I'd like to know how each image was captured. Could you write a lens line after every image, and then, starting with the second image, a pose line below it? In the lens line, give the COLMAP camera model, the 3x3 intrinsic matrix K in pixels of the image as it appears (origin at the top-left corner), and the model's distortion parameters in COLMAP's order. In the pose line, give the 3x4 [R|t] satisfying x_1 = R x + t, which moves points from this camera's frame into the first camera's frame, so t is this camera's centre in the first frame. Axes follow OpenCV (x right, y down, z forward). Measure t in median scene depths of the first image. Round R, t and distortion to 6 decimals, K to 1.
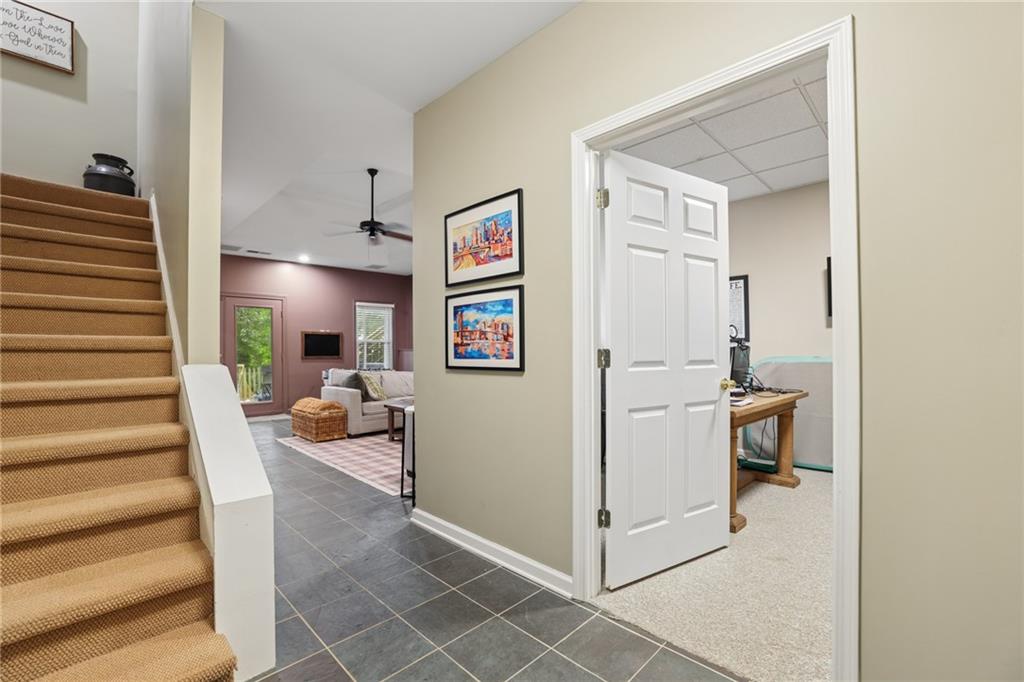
lens RADIAL K [[437.2, 0, 509.6], [0, 437.2, 339.3], [0, 0, 1]] dist [-0.033553, 0.012561]
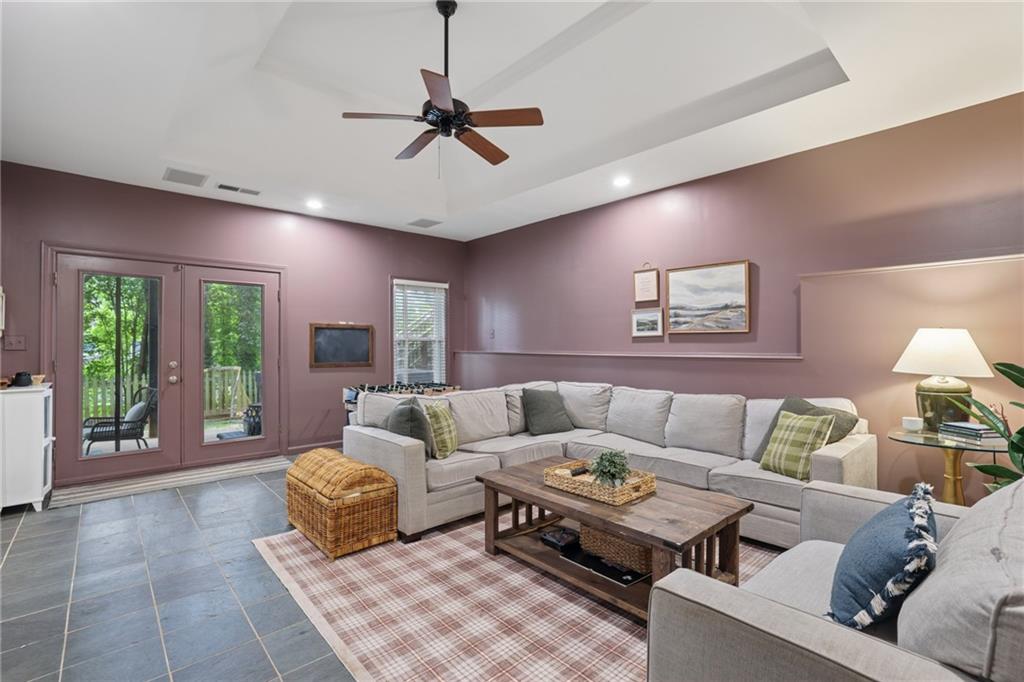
lens RADIAL K [[467.5, 0, 514.4], [0, 467.5, 332.8], [0, 0, 1]] dist [-0.028720, 0.000321]
pose [[0.999068, 0.002481, -0.043098, -0.200378], [-0.002758, 0.999976, -0.006371, -0.001839], [0.043081, 0.006484, 0.999051, 0.441230]]
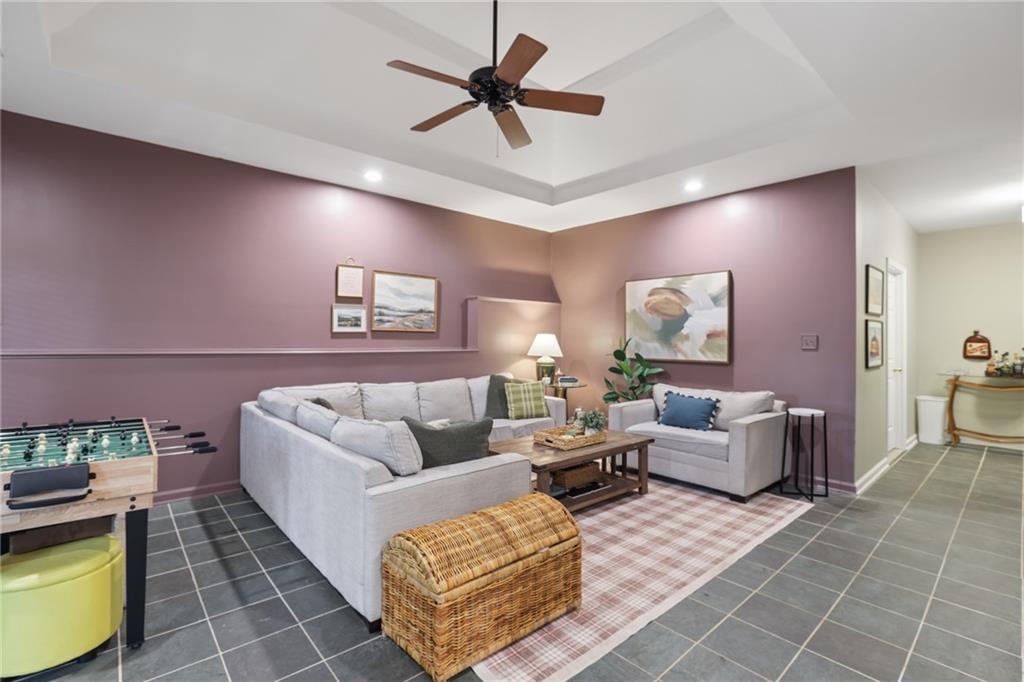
lens RADIAL K [[467.5, 0, 514.4], [0, 467.5, 332.8], [0, 0, 1]] dist [-0.028720, 0.000321]
pose [[0.054072, 0.013116, 0.998451, -0.739248], [-0.030768, 0.999461, -0.011463, -0.000369], [-0.998063, -0.030101, 0.054447, 0.889470]]
